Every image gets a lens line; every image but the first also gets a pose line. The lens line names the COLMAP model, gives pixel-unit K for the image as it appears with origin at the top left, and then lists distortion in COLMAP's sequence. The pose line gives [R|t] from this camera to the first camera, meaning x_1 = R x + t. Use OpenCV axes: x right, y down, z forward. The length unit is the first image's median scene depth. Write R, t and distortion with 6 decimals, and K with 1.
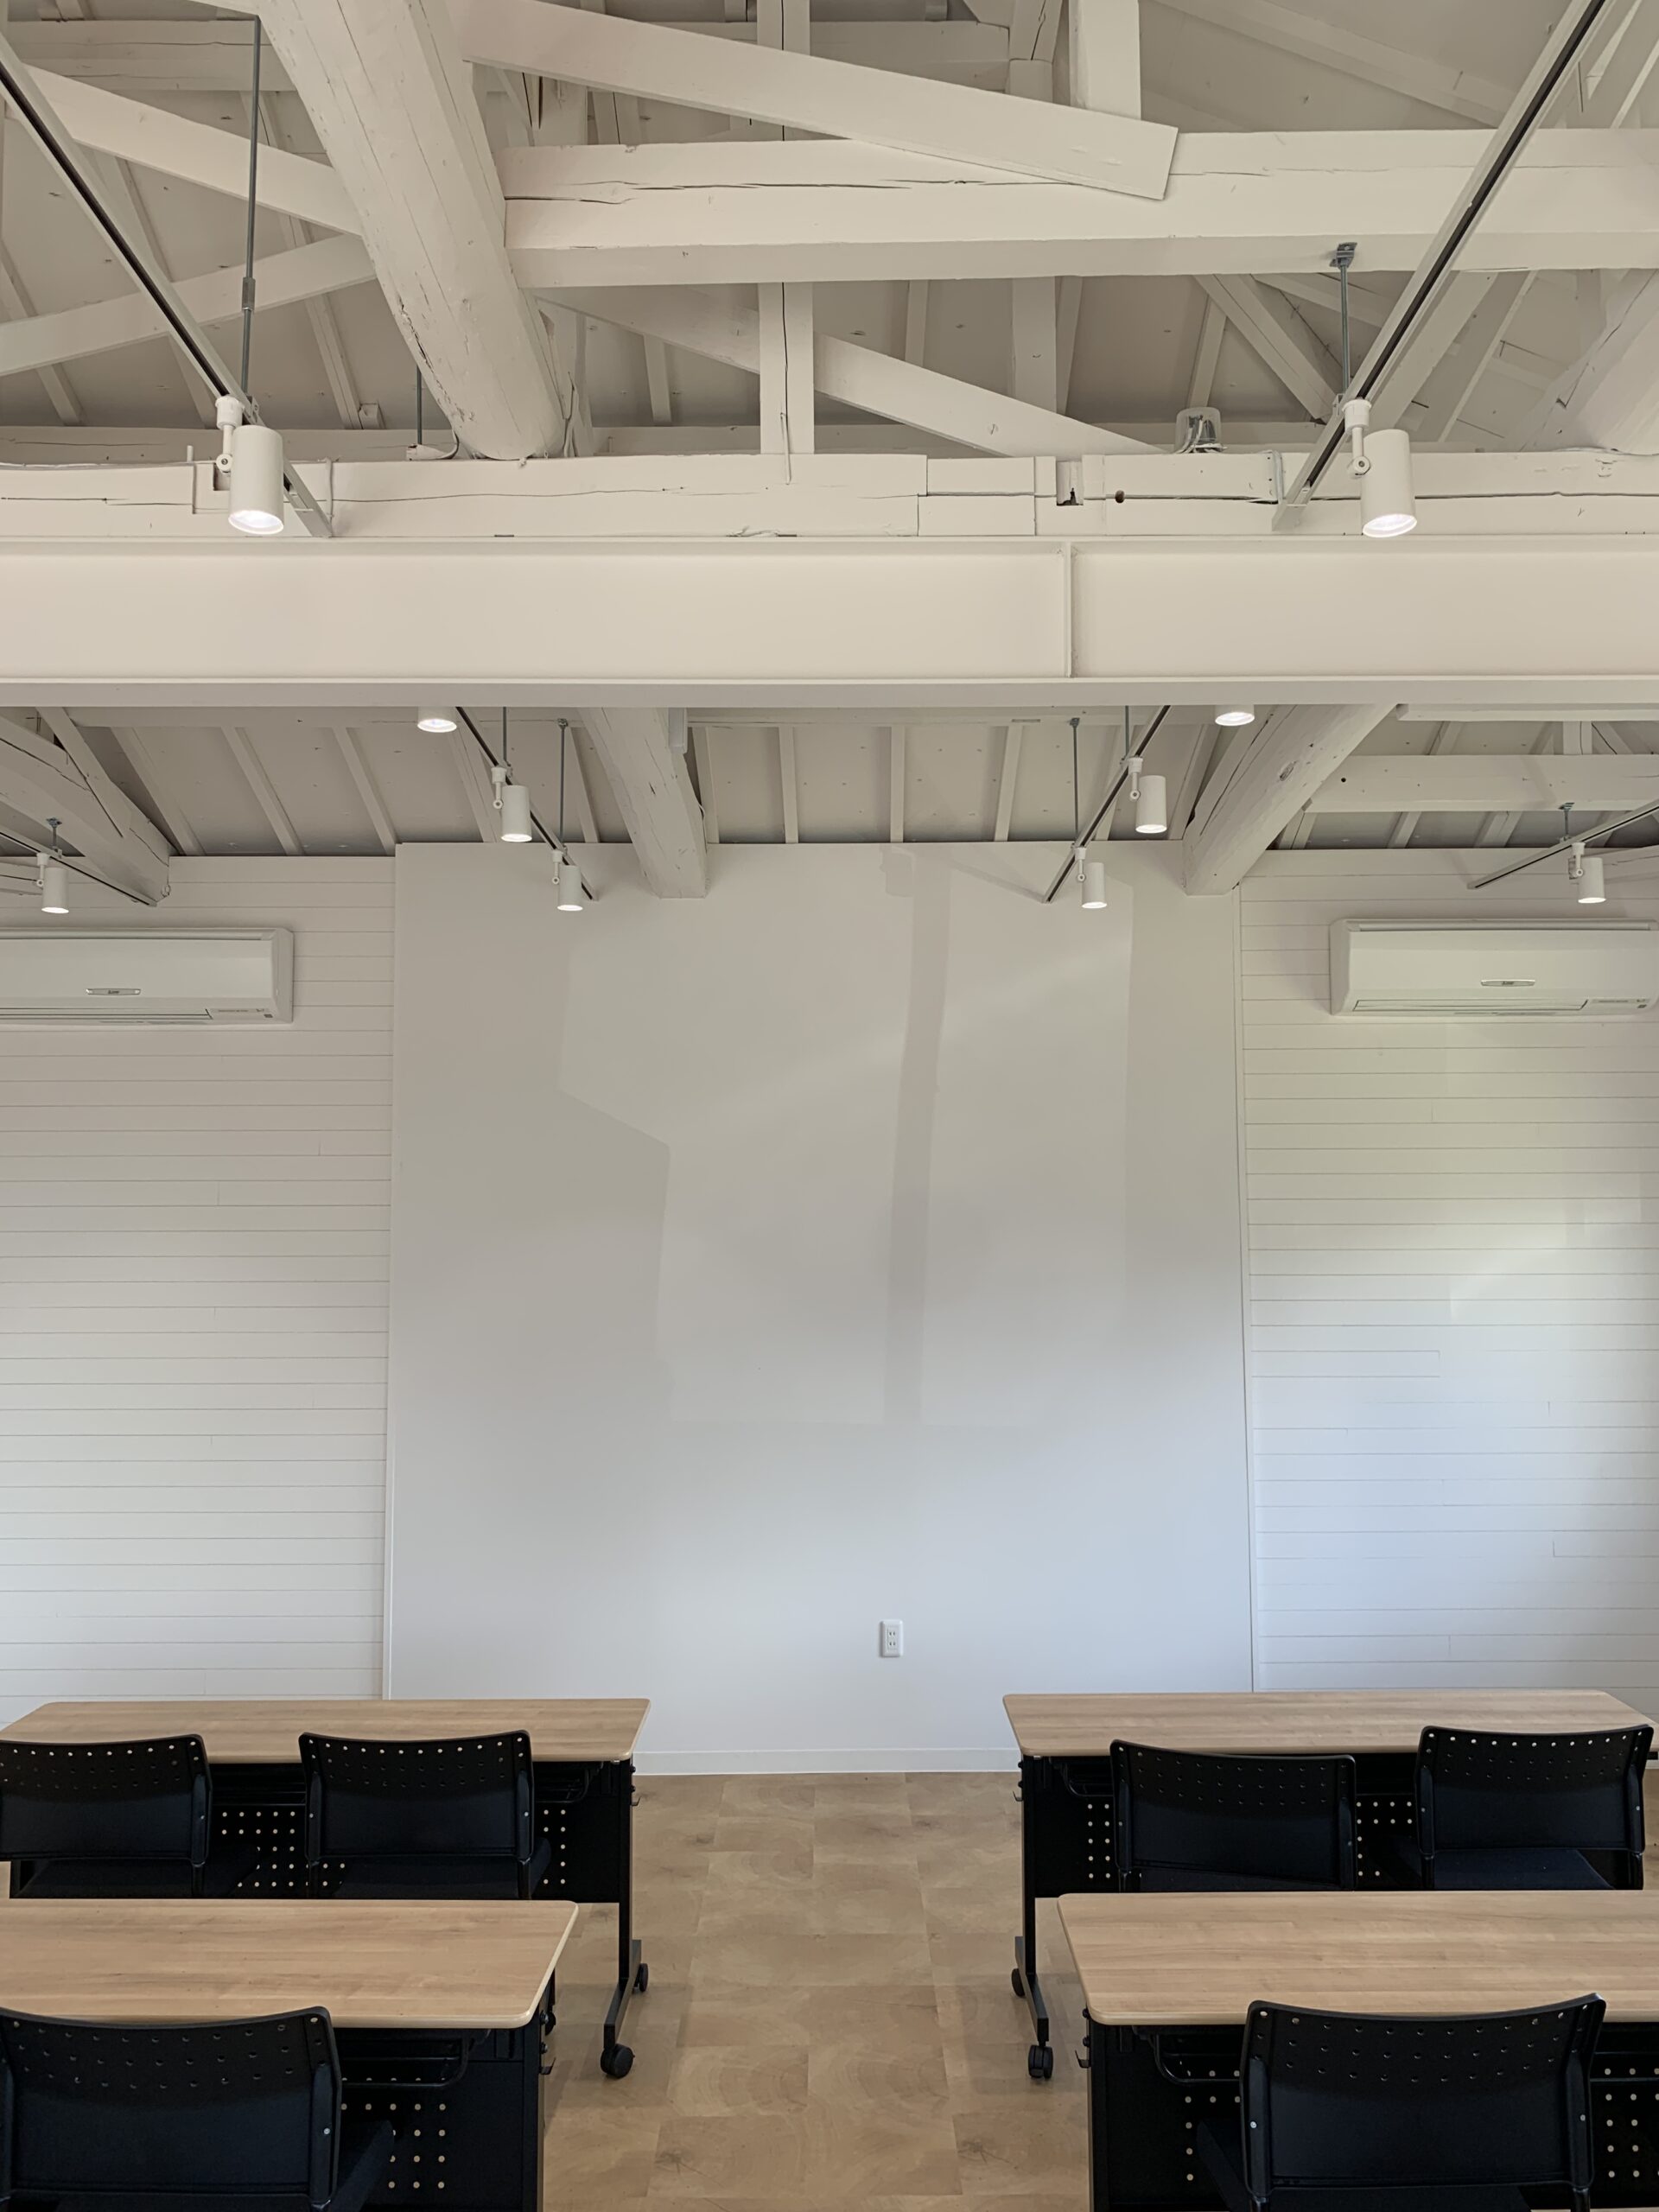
lens RADIAL K [[1706.8, 0, 829.5], [0, 1706.8, 1106.0], [0, 0, 1]] dist [0.047416, -0.023315]
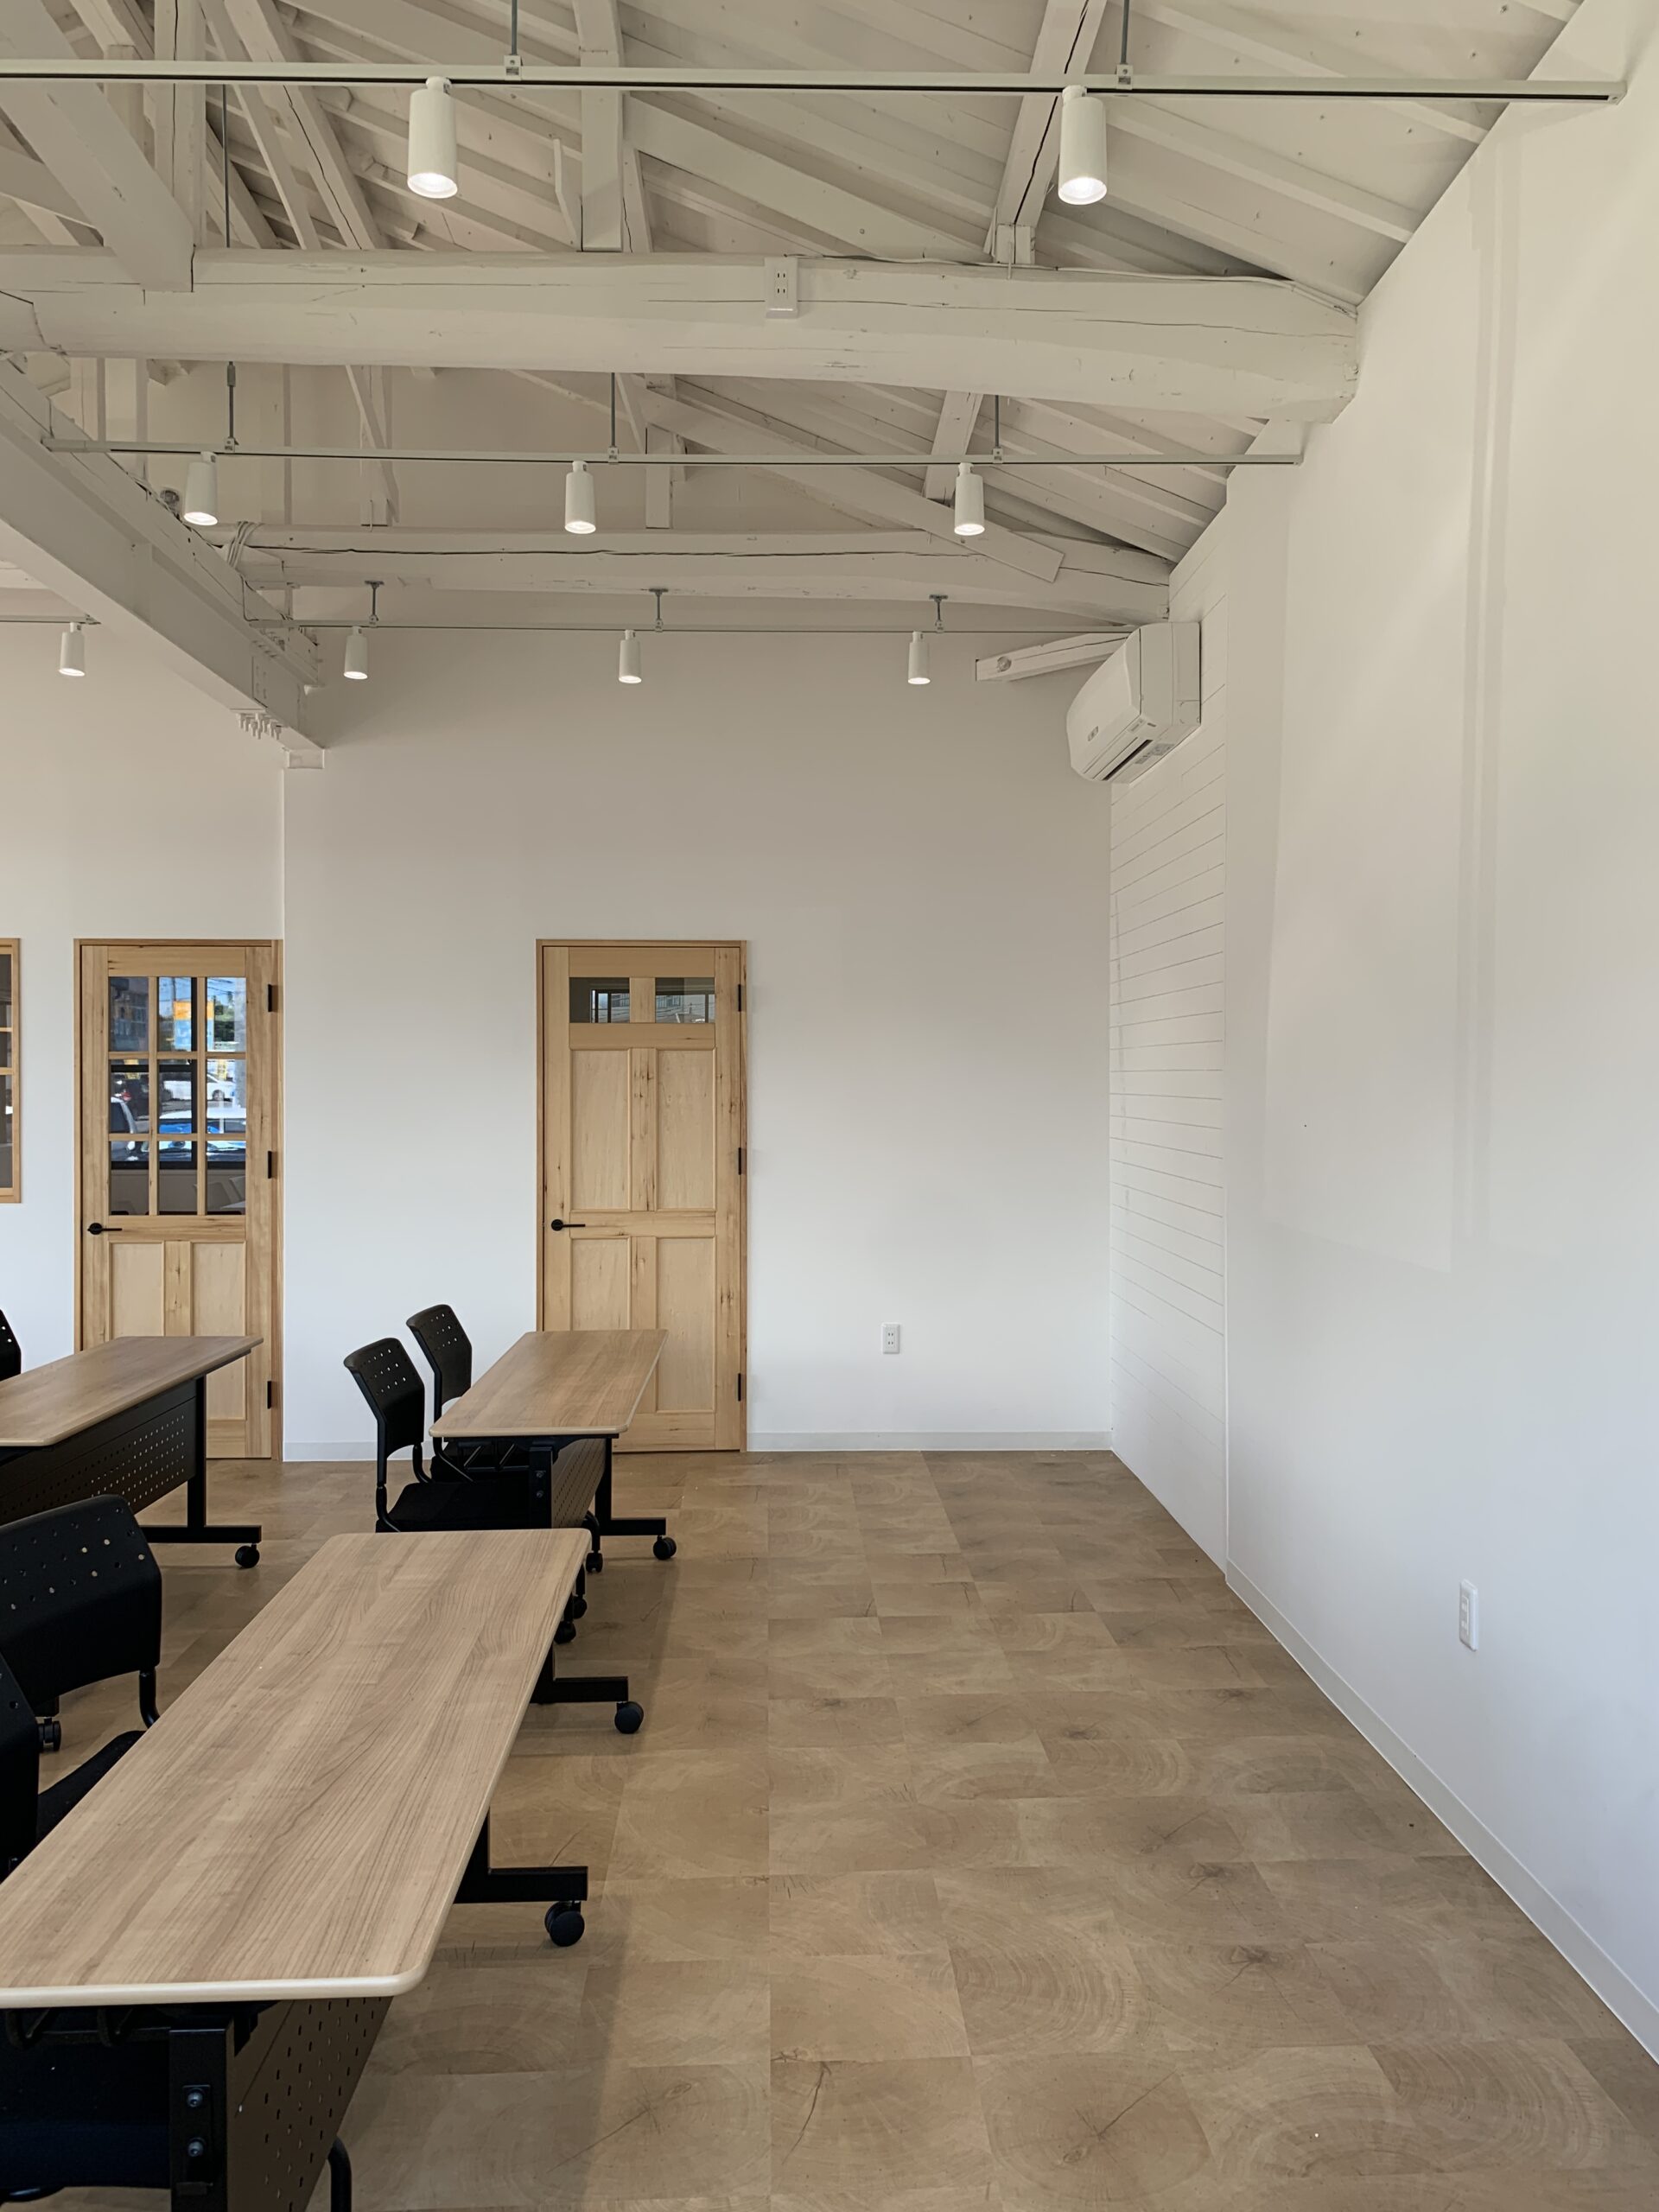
lens RADIAL K [[1706.8, 0, 829.5], [0, 1706.8, 1106.0], [0, 0, 1]] dist [0.047416, -0.023315]
pose [[0.044992, 0.025067, -0.998673, 0.714813], [0.085343, 0.995934, 0.028843, 0.133130], [0.995335, -0.086527, 0.042670, 0.953925]]
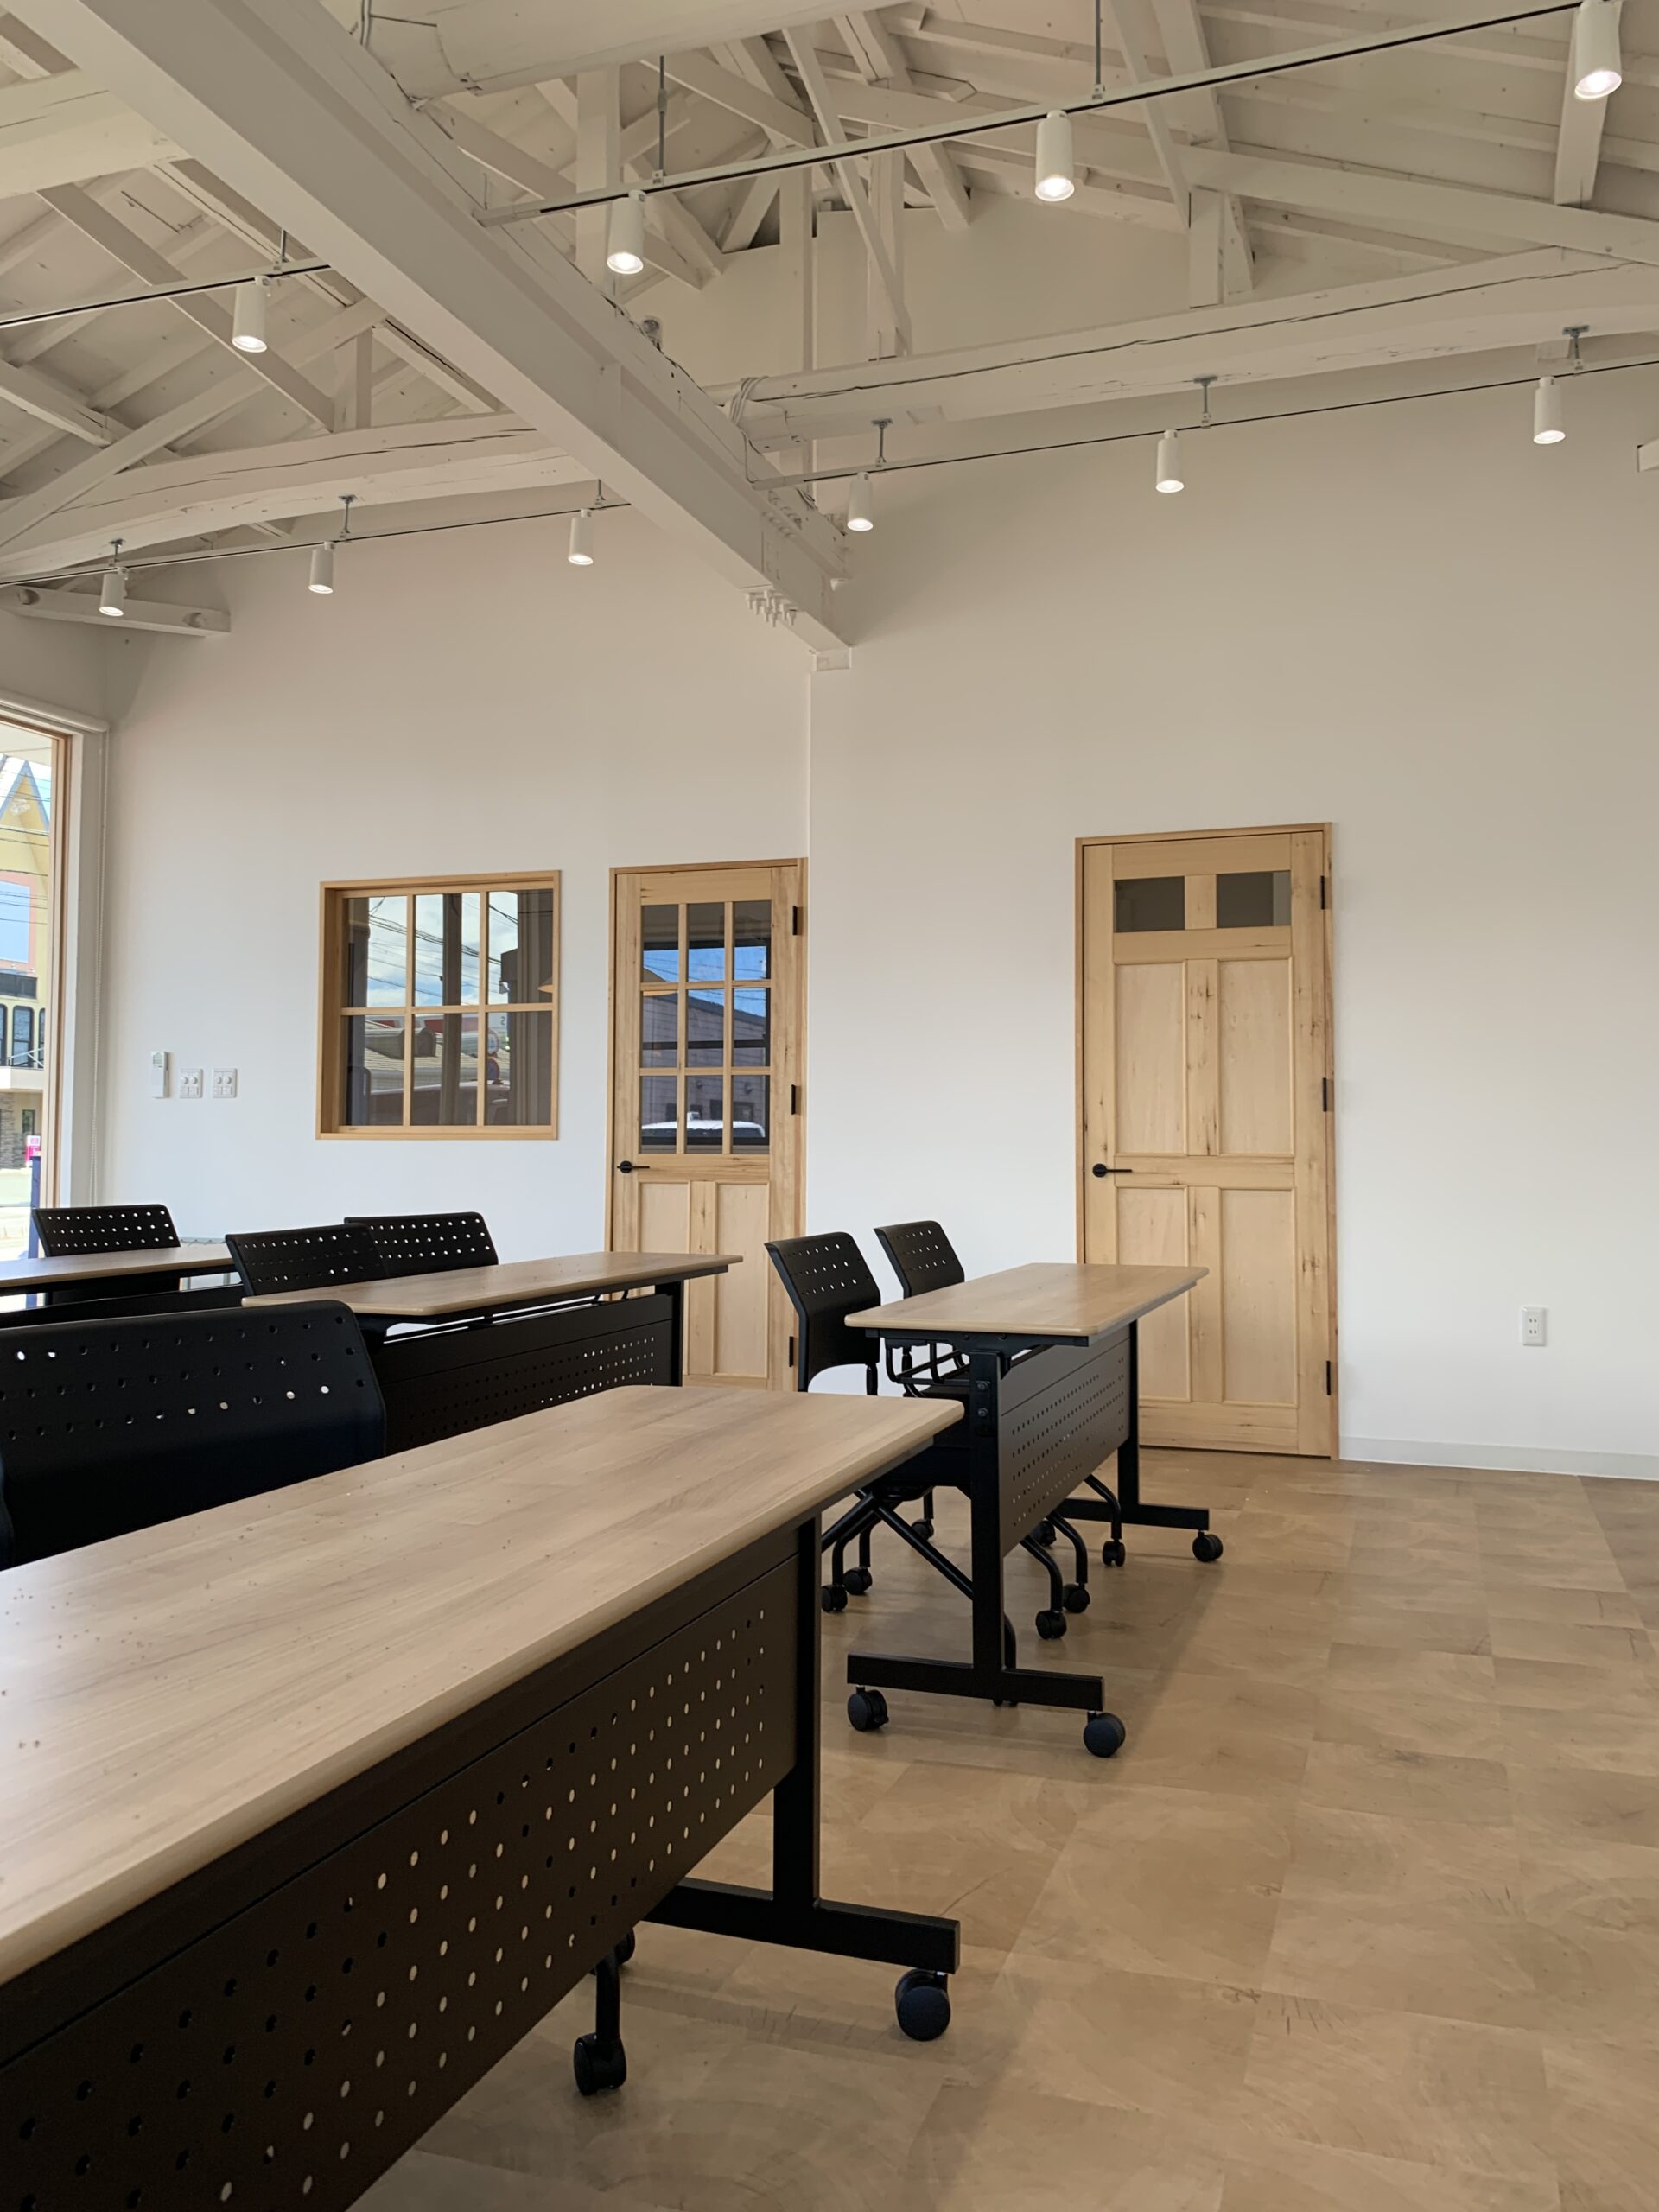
lens RADIAL K [[1688.4, 0, 821.1], [0, 1688.4, 1076.5], [0, 0, 1]] dist [0.016181, -0.021503]
pose [[-0.328501, -0.028627, -0.944070, 0.489092], [0.080280, 0.995077, -0.058108, 0.239507], [0.941086, -0.094878, -0.324586, 0.987696]]
